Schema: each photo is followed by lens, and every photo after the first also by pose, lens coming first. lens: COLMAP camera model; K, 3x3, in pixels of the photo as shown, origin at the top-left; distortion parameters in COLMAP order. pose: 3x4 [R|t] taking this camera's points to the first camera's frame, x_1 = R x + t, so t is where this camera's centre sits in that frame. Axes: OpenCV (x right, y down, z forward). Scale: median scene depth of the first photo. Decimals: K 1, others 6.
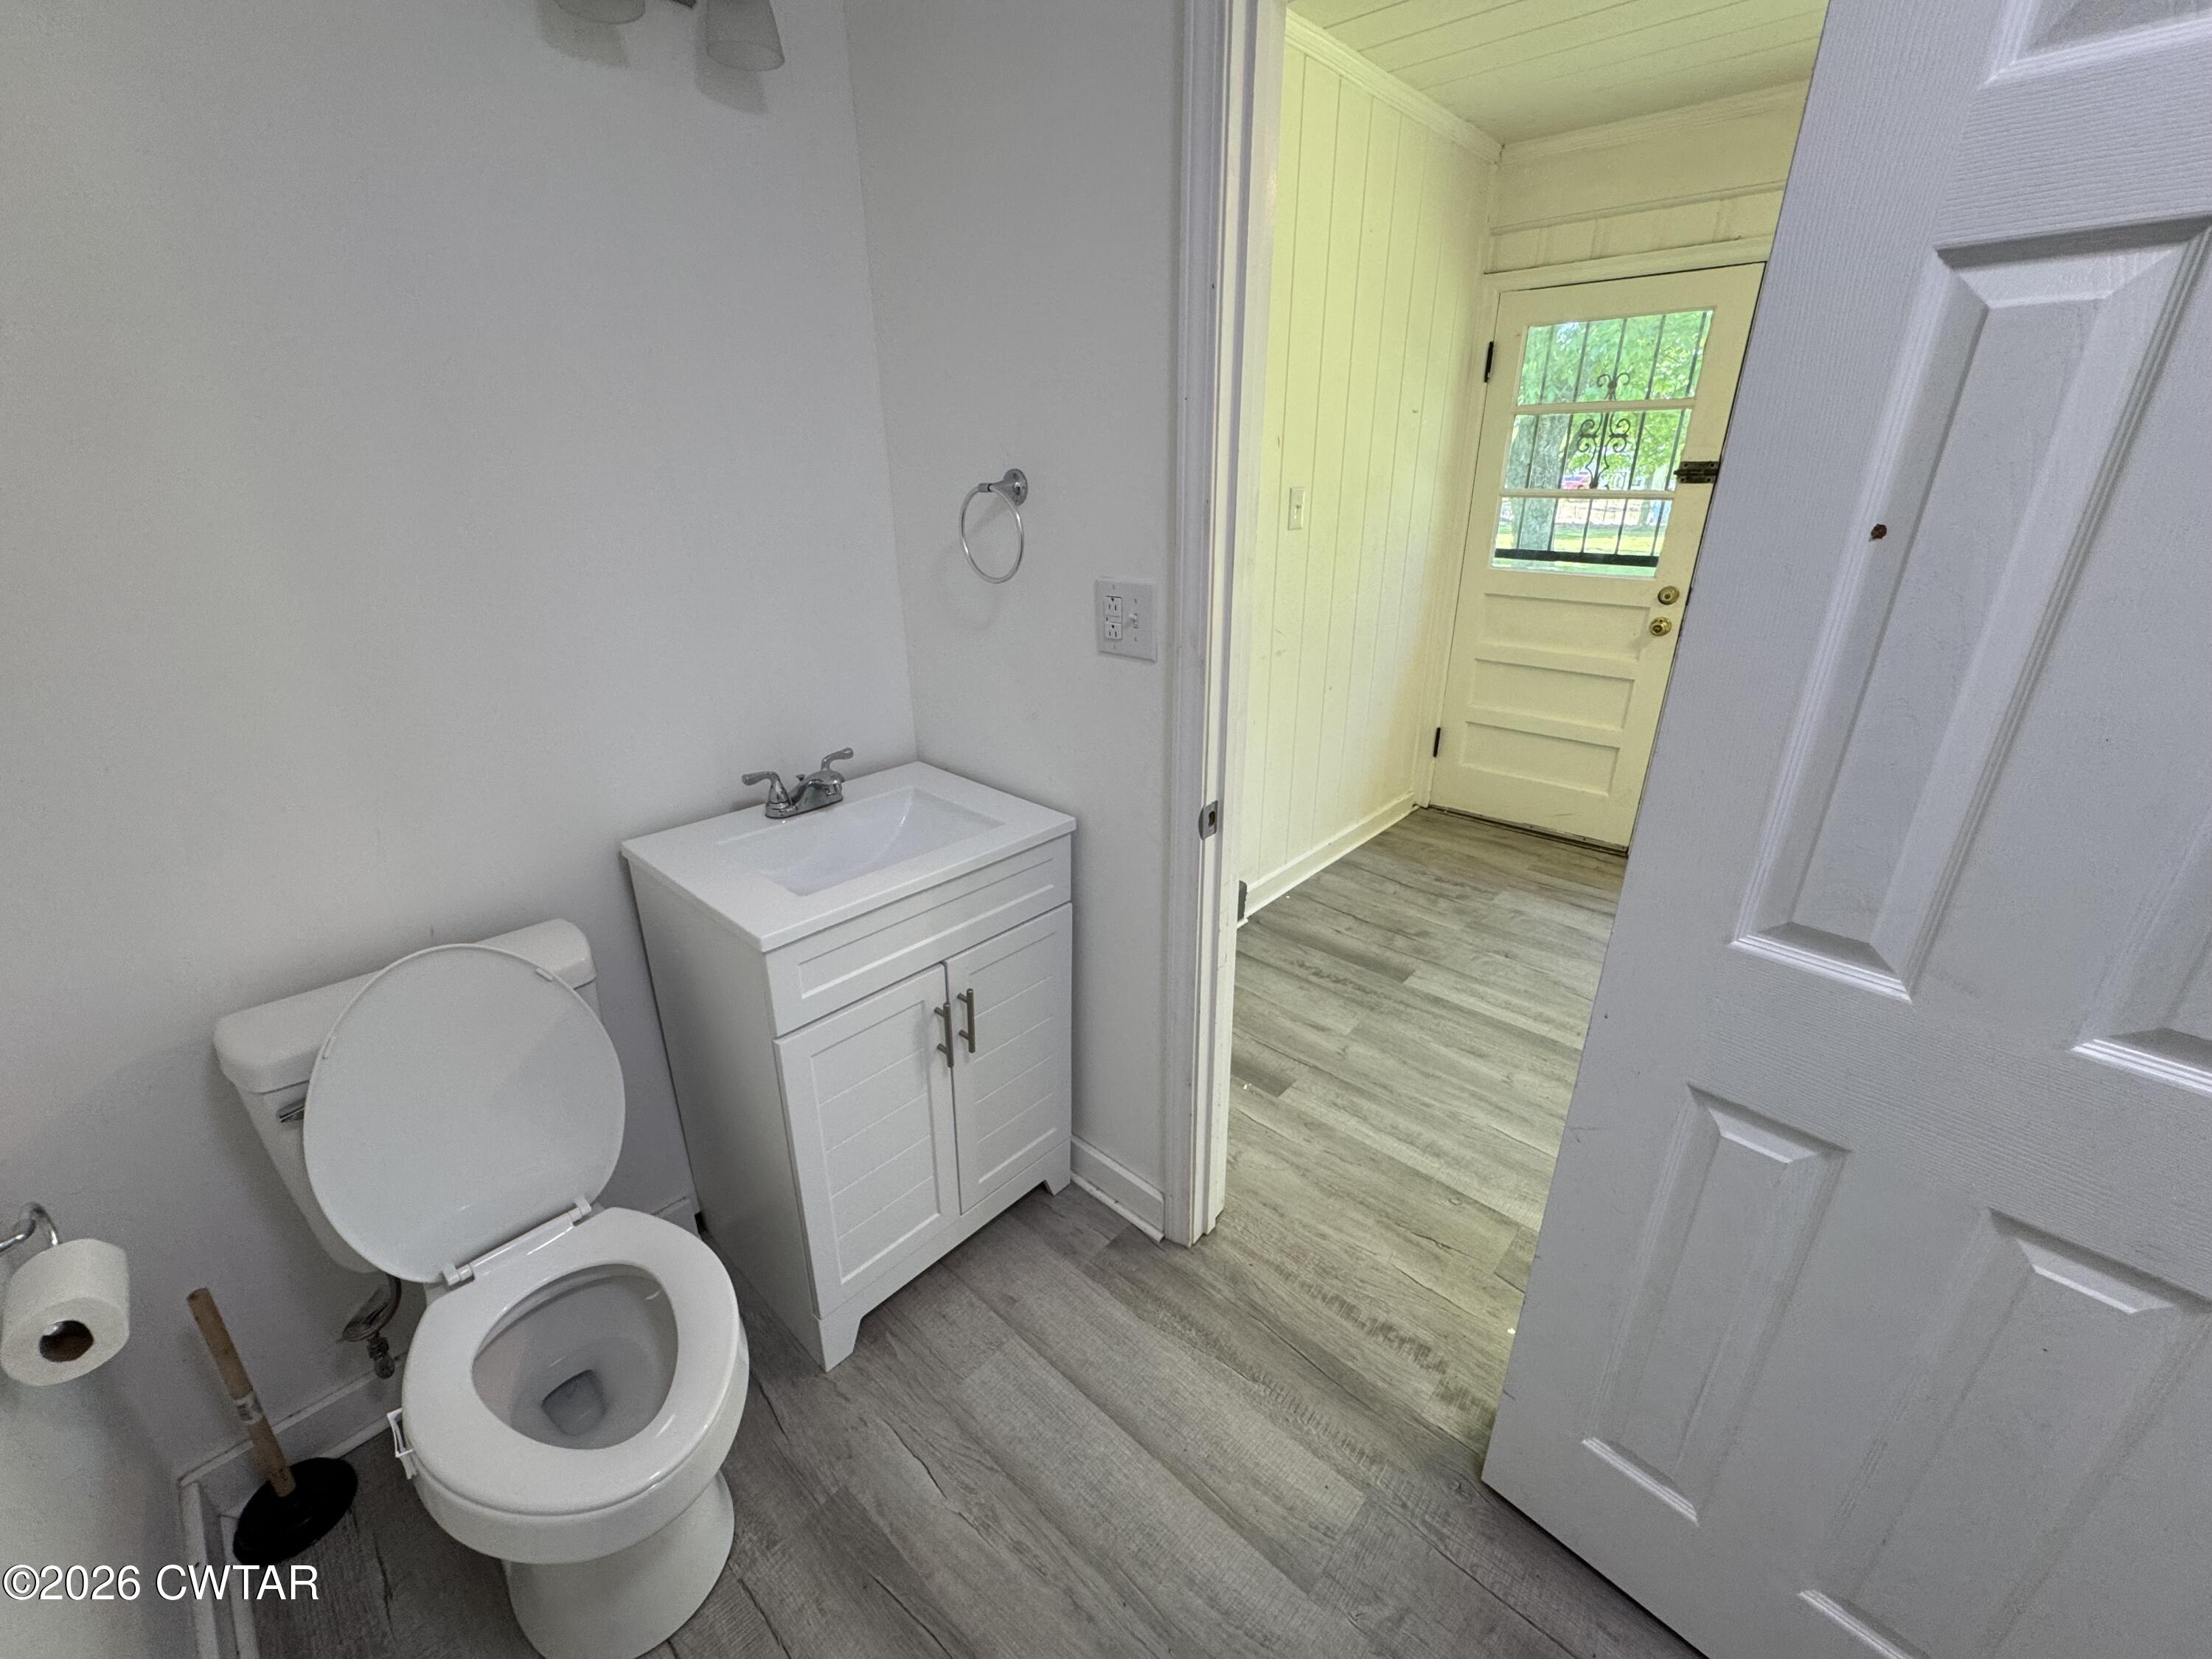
lens RADIAL K [[887.1, 0, 1106.0], [0, 887.1, 829.5], [0, 0, 1]] dist [-0.012389, -0.000119]
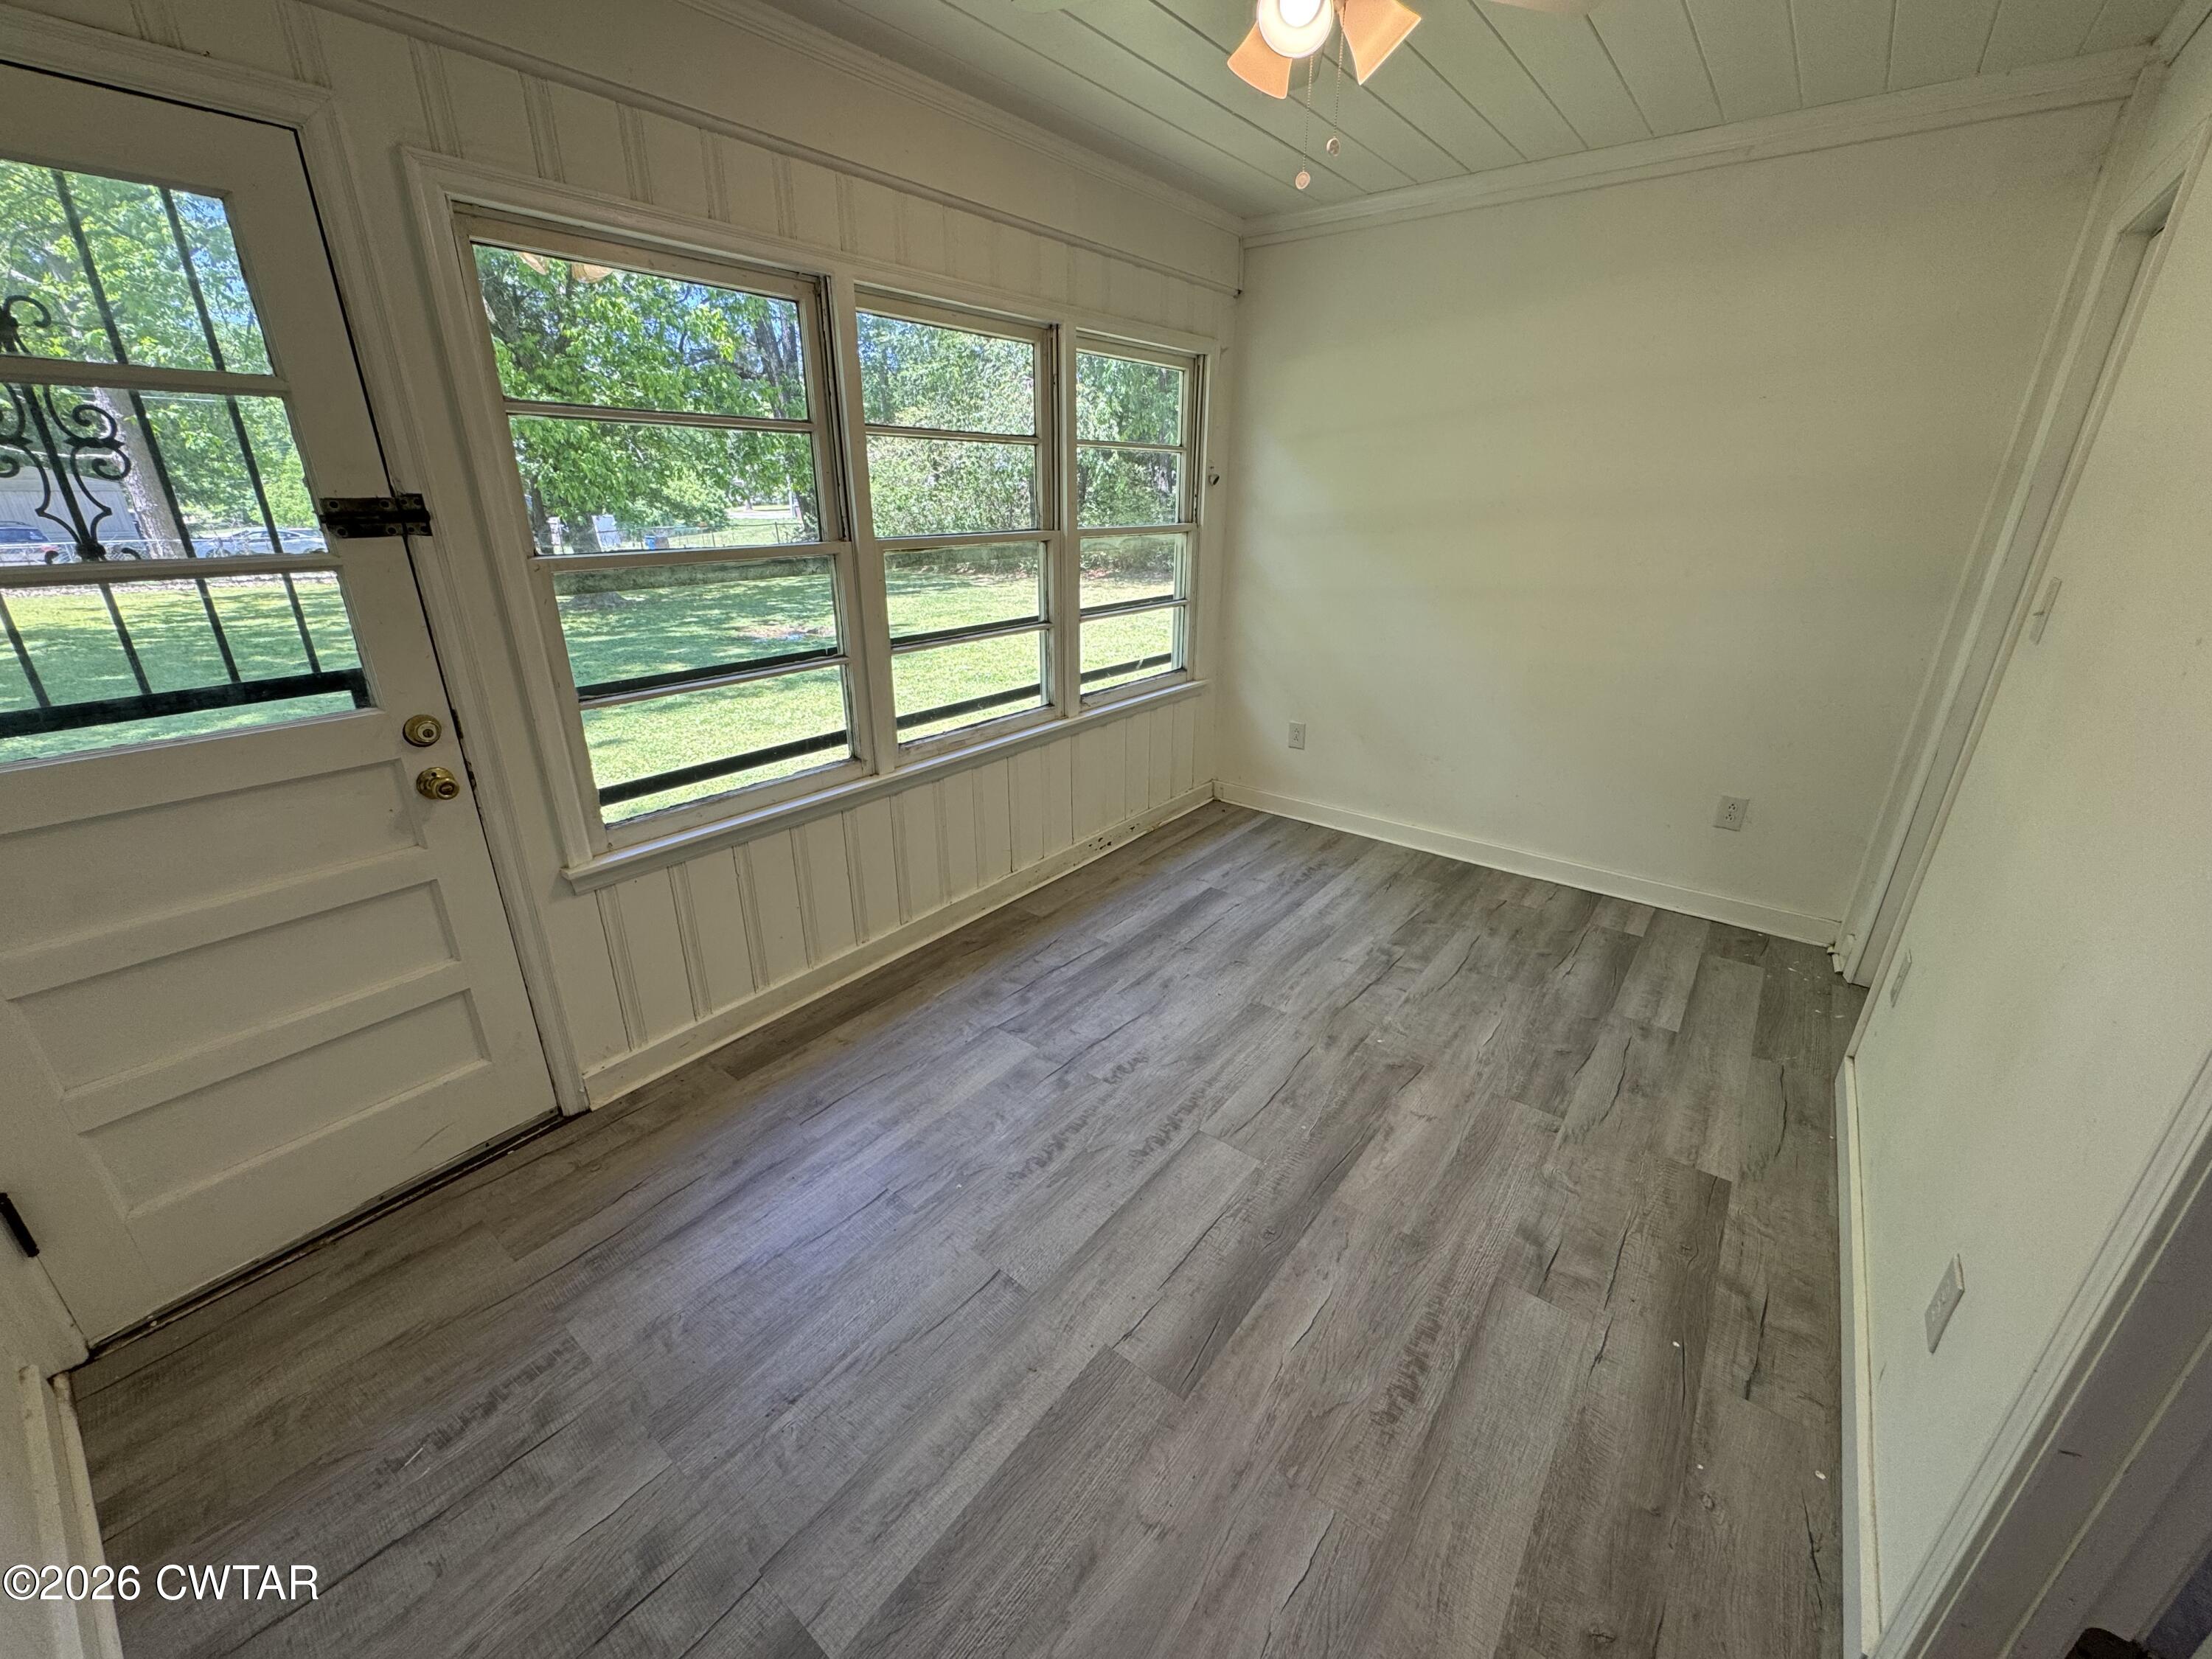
lens RADIAL K [[884.9, 0, 1106.0], [0, 884.9, 829.5], [0, 0, 1]] dist [-0.003065, -0.000393]
pose [[-0.079945, -0.353272, 0.932099, 0.052376], [0.385244, 0.851483, 0.355759, -0.249468], [-0.919346, 0.387526, 0.068024, 0.594590]]
